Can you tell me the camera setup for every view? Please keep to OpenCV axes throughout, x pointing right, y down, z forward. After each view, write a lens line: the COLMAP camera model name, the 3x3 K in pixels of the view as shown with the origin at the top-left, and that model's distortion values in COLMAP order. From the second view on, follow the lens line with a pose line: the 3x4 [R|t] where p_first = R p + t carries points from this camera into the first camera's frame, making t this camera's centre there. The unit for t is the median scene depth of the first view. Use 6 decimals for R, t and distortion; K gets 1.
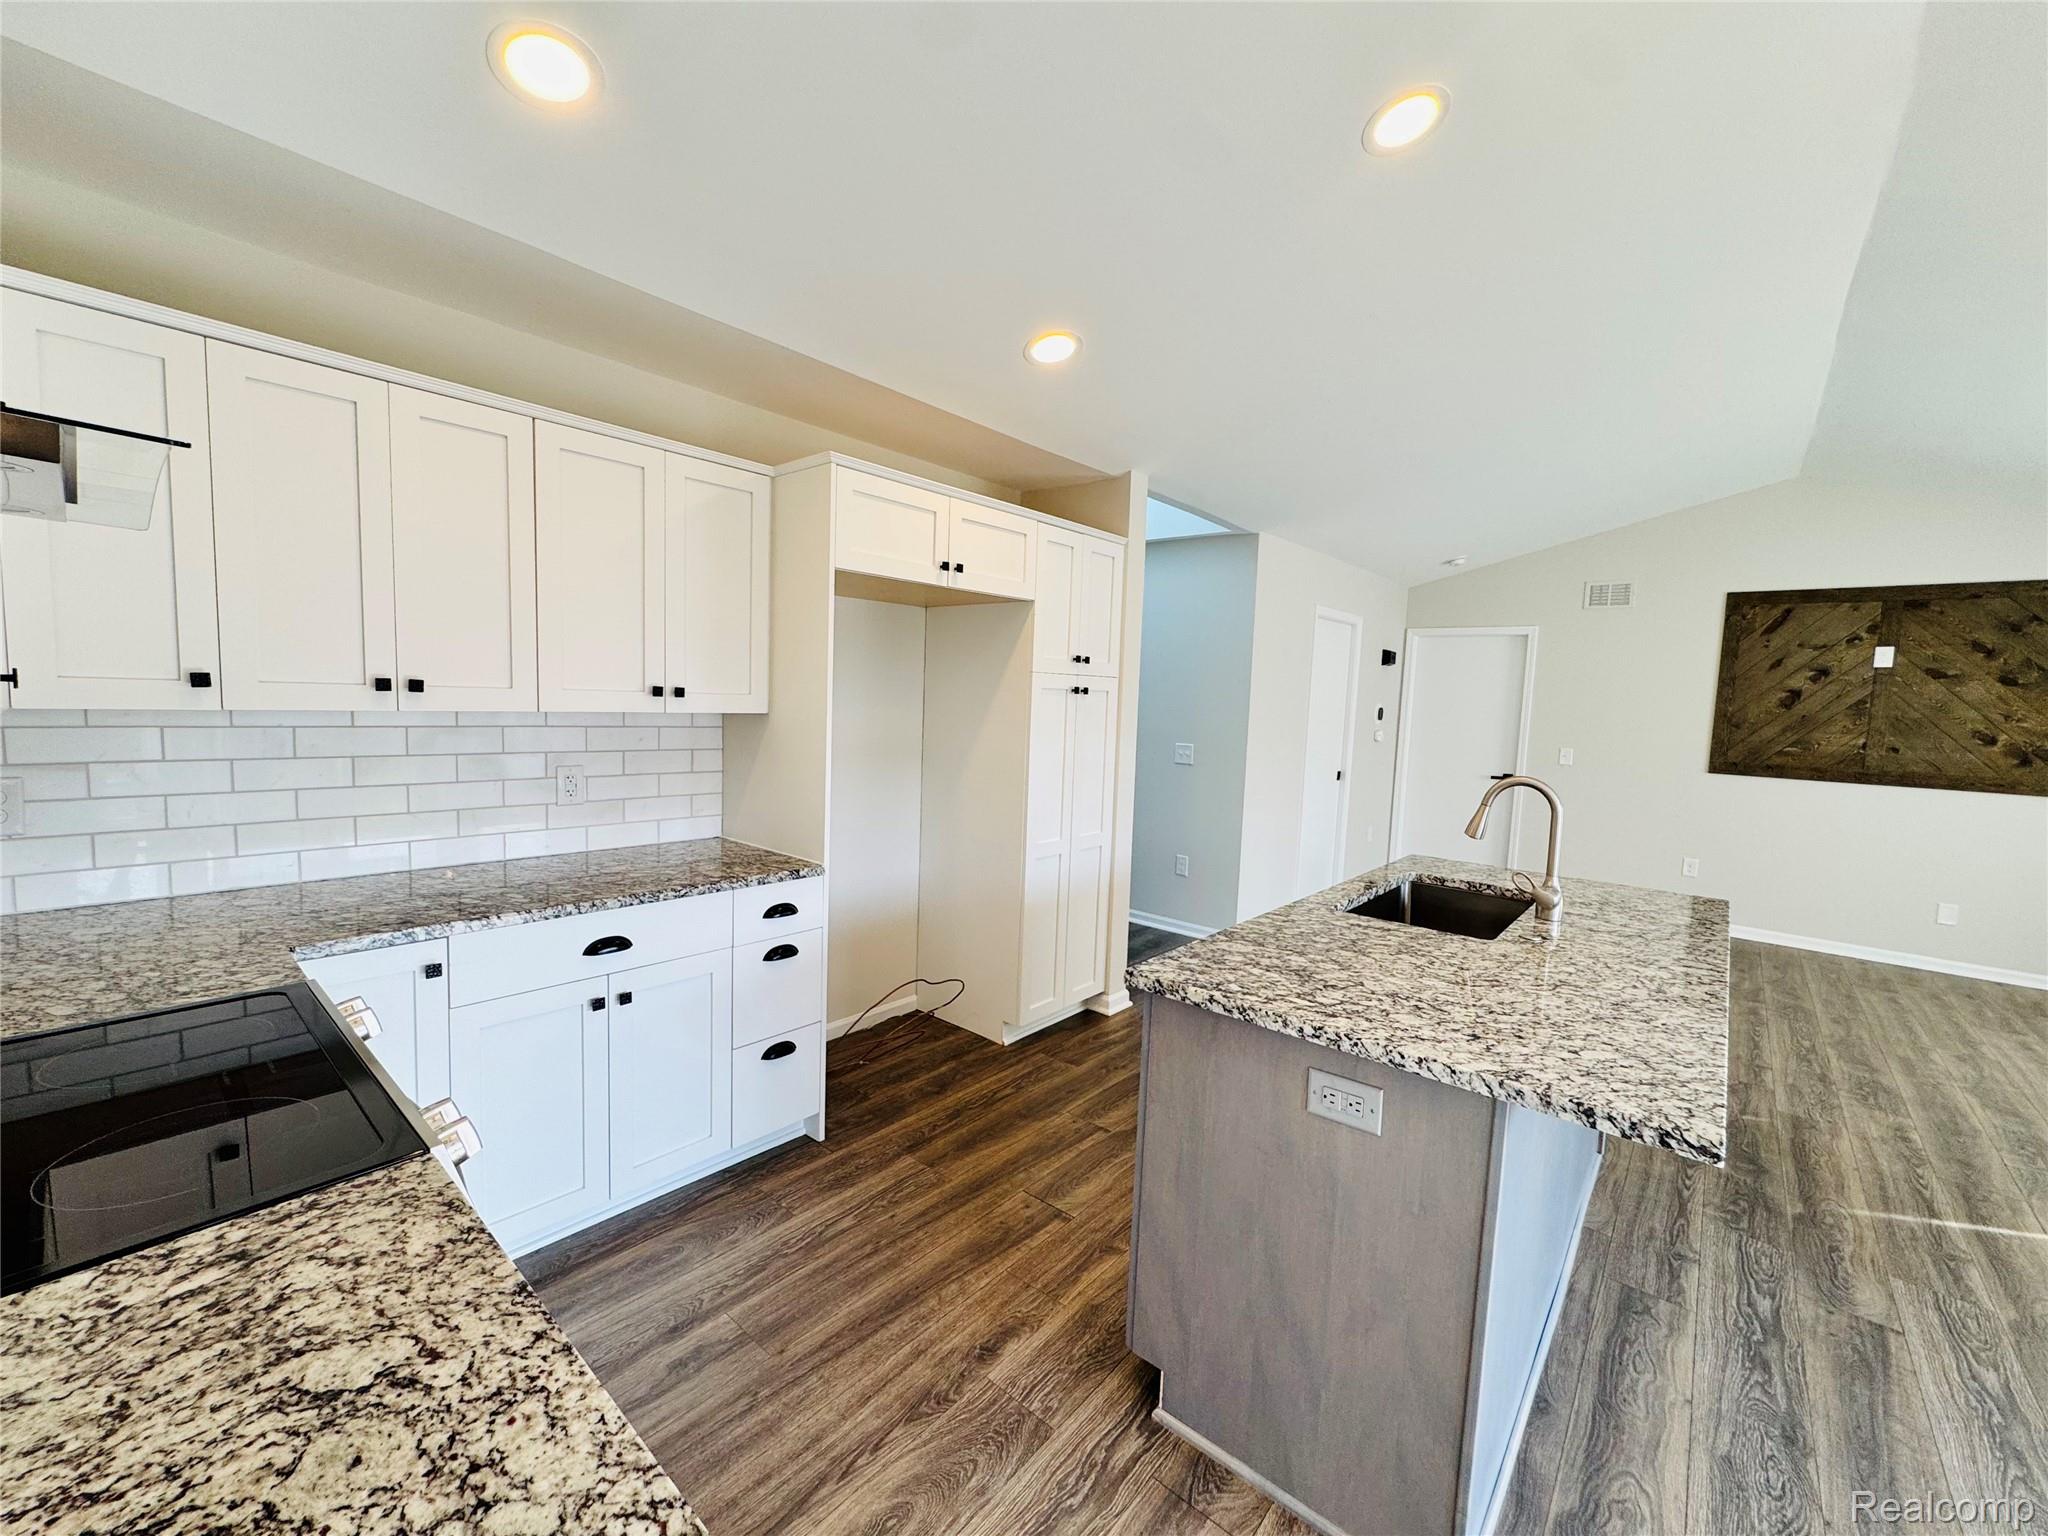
lens RADIAL K [[819.3, 0, 1026.0], [0, 819.3, 767.9], [0, 0, 1]] dist [-0.004686, 0.000929]
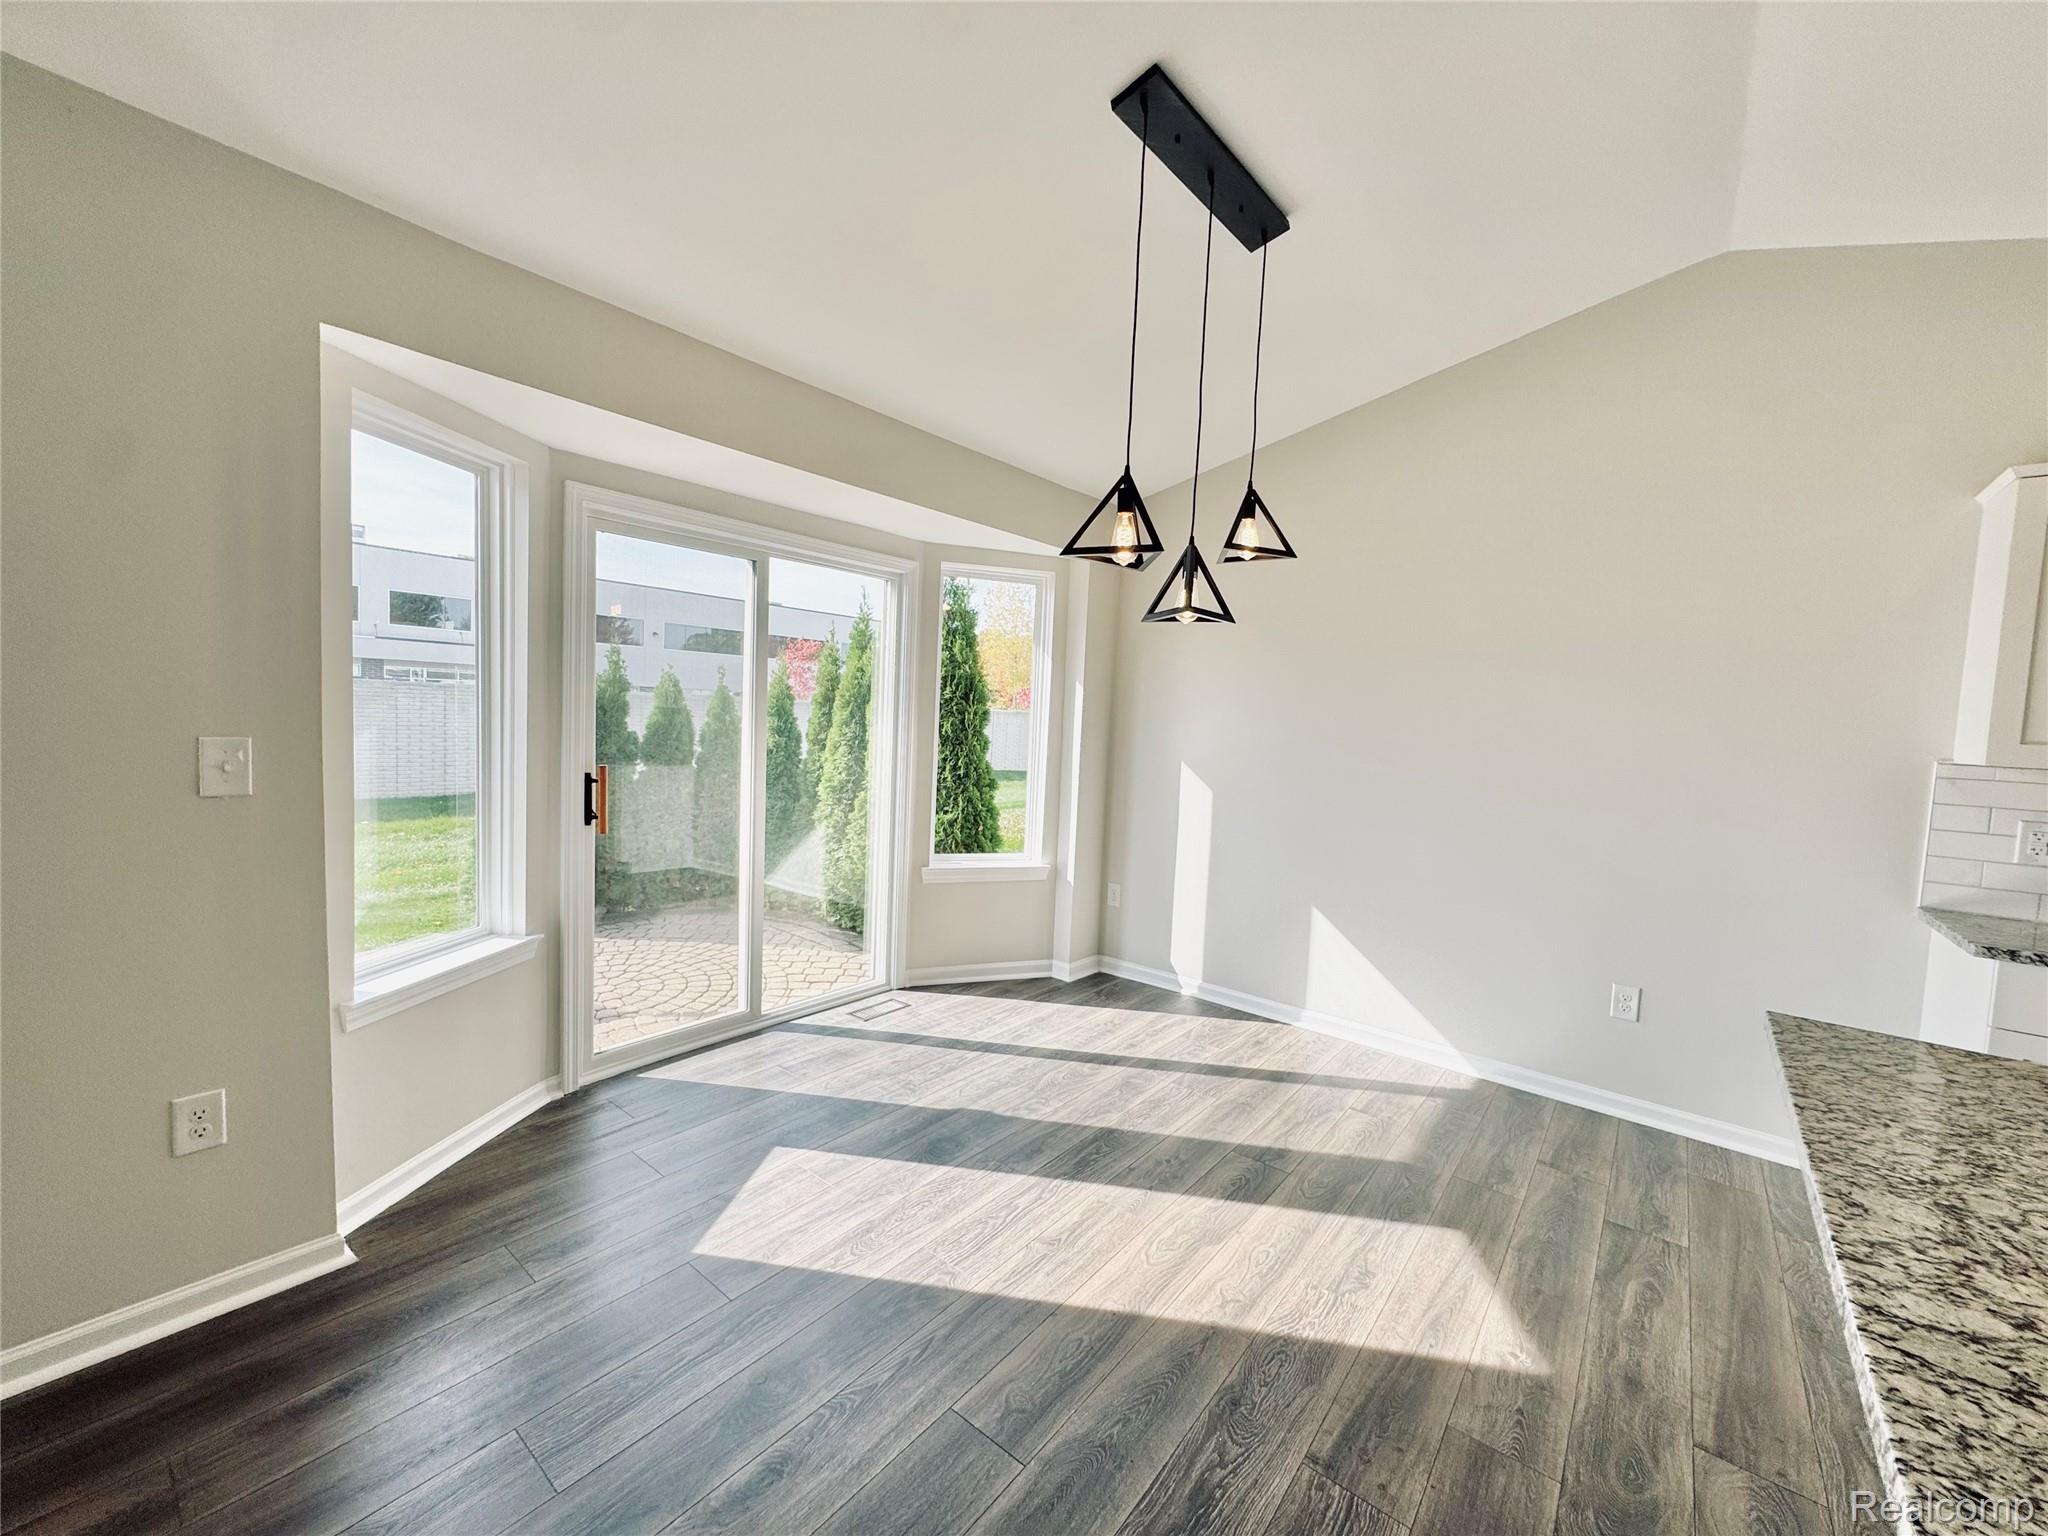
lens RADIAL K [[819.3, 0, 1026.0], [0, 819.3, 767.9], [0, 0, 1]] dist [-0.004686, 0.000929]
pose [[-0.995982, -0.080960, -0.038291, 0.929609], [-0.085947, 0.984245, 0.154513, -0.020264], [0.025178, 0.157183, -0.987248, 0.962343]]
